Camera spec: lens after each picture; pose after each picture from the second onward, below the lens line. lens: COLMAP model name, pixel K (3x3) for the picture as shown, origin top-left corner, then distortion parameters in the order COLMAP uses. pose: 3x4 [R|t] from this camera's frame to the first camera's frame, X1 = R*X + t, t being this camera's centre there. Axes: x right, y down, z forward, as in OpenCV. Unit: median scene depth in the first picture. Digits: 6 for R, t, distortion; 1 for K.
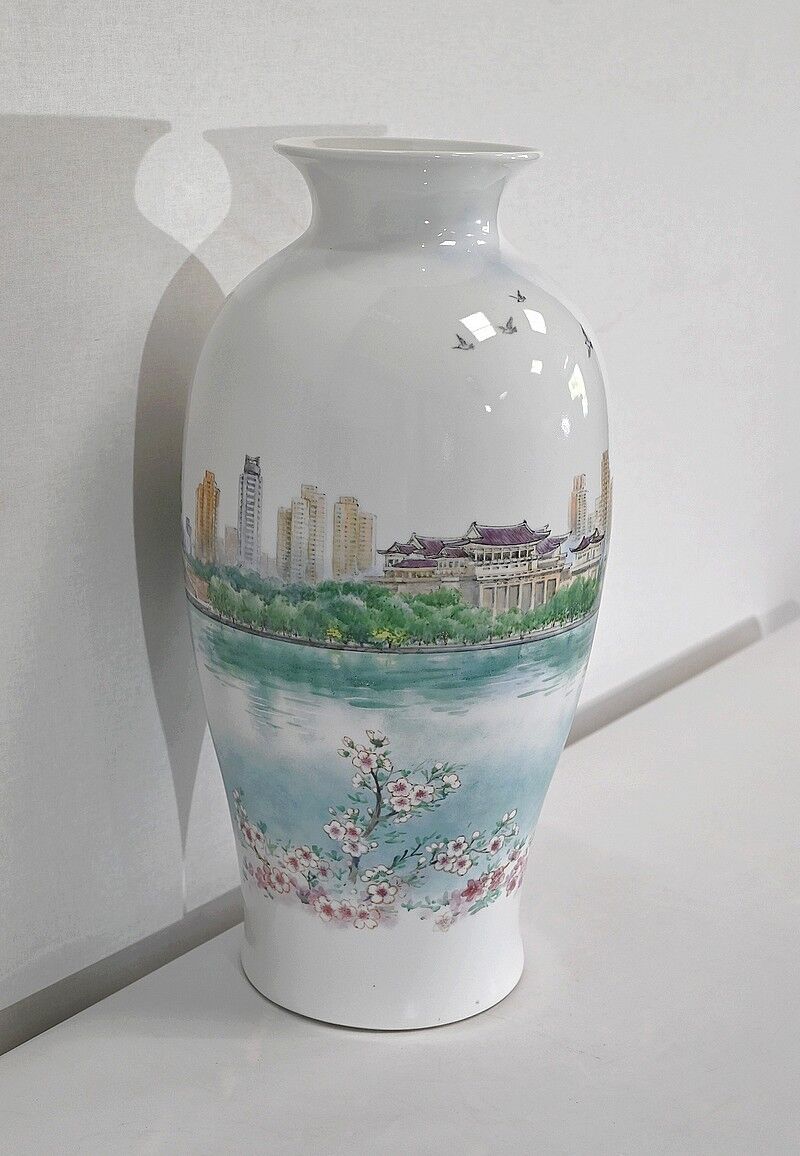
lens RADIAL K [[1931.8, 0, 313.9], [0, 1931.8, 578.1], [0, 0, 1]] dist [-0.037965, 0.002547]
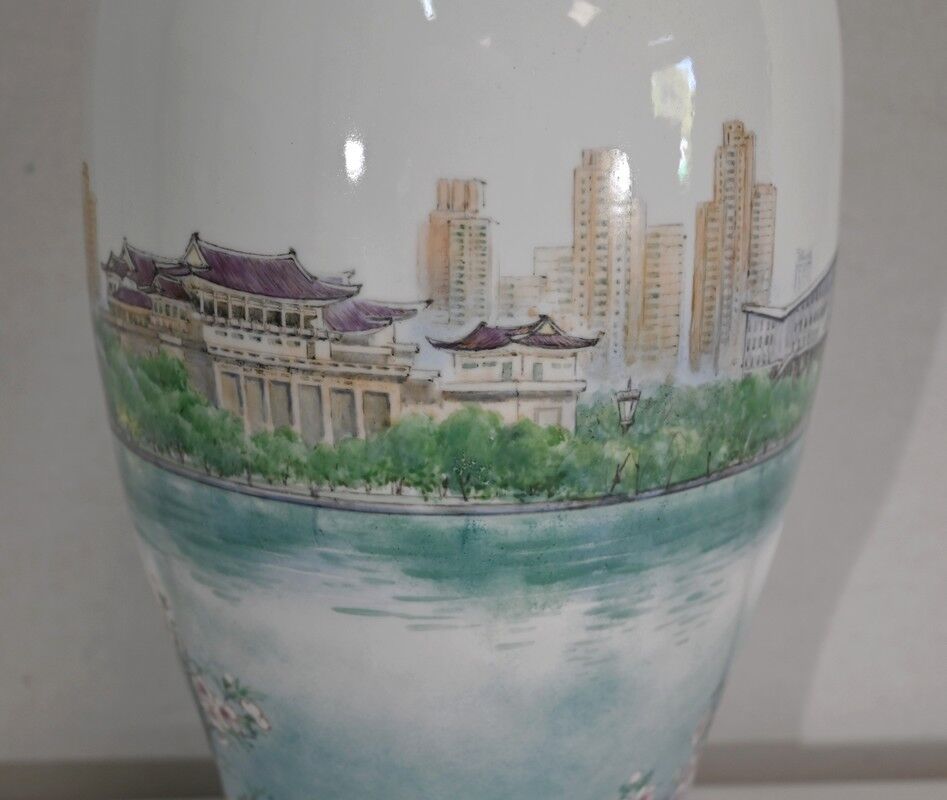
lens RADIAL K [[1208.0, 0, 473.5], [0, 1208.0, 400.0], [0, 0, 1]] dist [-0.008636, -0.008471]
pose [[0.650507, 0.214756, -0.728506, 0.348952], [-0.207677, 0.972931, 0.101369, -0.031961], [0.730555, 0.085352, 0.677498, 0.805488]]
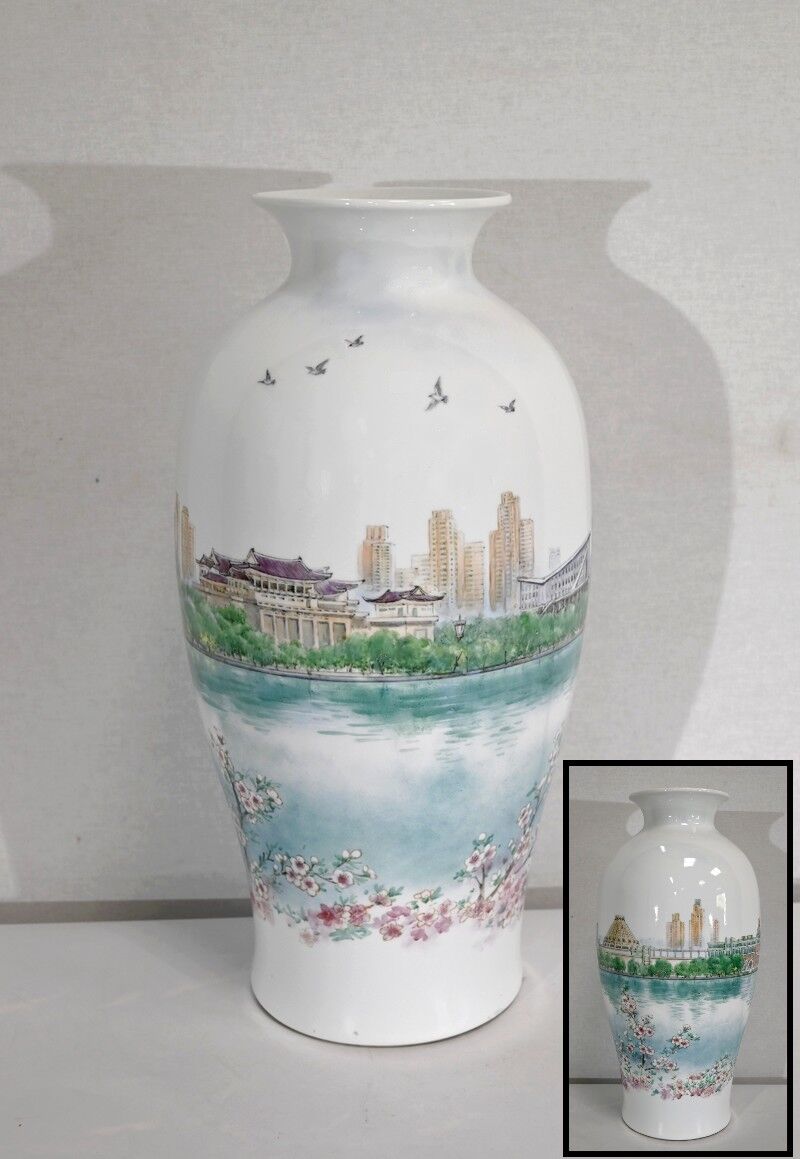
lens RADIAL K [[1736.6, 0, 370.9], [0, 1736.6, 578.7], [0, 0, 1]] dist [-0.018745, -0.058461]
pose [[0.624829, 0.174642, -0.760979, 0.804802], [-0.191344, 0.979192, 0.067612, -0.084875], [0.756952, 0.103363, 0.645244, 0.420950]]
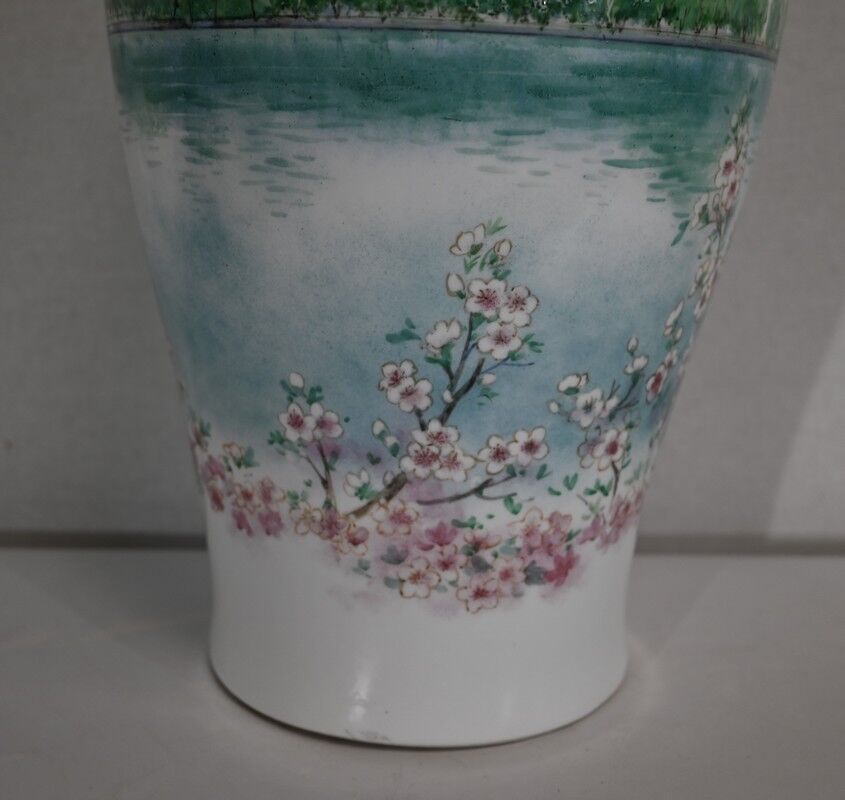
lens RADIAL K [[1204.0, 0, 459.0], [0, 1204.0, 397.8], [0, 0, 1]] dist [-0.020625, 0.015042]
pose [[-0.362884, 0.175095, -0.915236, 0.462032], [-0.304609, 0.905938, 0.294091, -0.012518], [0.880641, 0.385510, -0.275415, 1.253742]]
